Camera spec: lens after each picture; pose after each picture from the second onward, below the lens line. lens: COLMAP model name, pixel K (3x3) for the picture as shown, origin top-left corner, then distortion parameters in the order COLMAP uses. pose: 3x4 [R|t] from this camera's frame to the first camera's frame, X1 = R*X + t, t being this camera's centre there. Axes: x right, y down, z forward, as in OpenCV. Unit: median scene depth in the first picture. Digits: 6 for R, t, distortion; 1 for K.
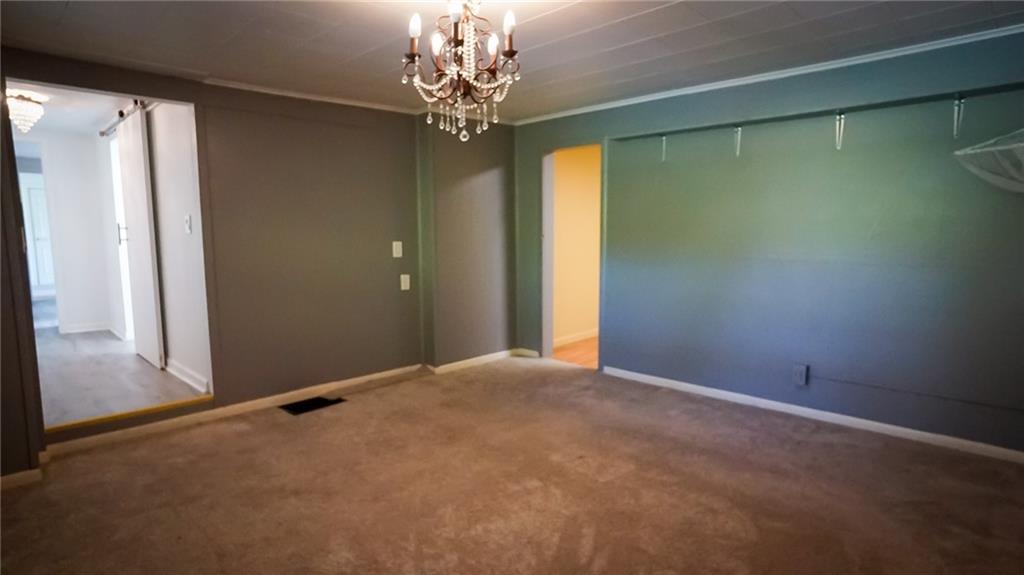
lens RADIAL K [[574.6, 0, 520.7], [0, 574.6, 293.6], [0, 0, 1]] dist [0.003718, 0.000835]
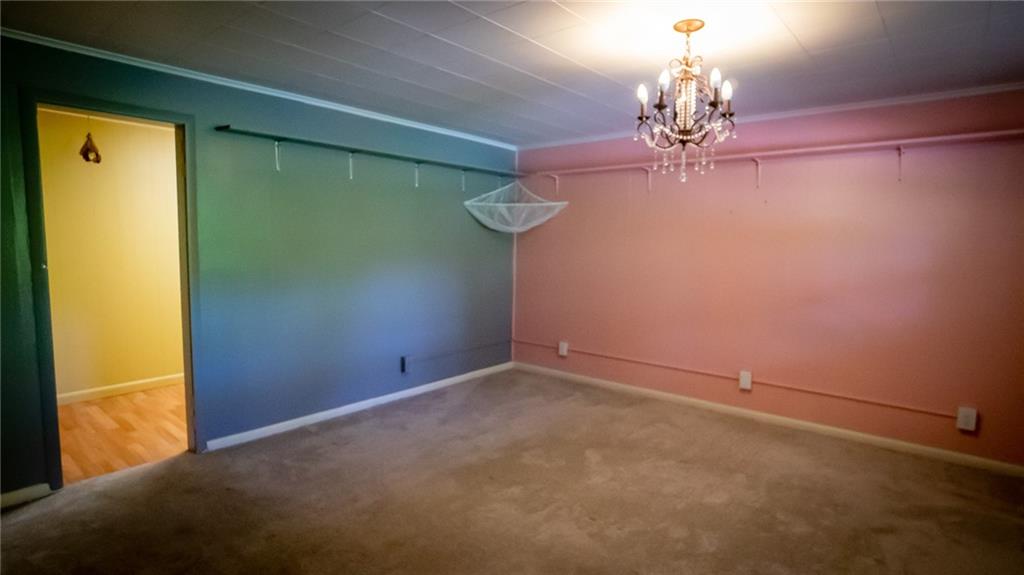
lens RADIAL K [[531.9, 0, 512.0], [0, 531.9, 287.5], [0, 0, 1]] dist [0.000232, 0.000428]
pose [[-0.076404, -0.084549, 0.993486, -0.662954], [0.105081, 0.990167, 0.092348, -0.106693], [-0.991524, 0.111452, -0.066769, 0.819436]]
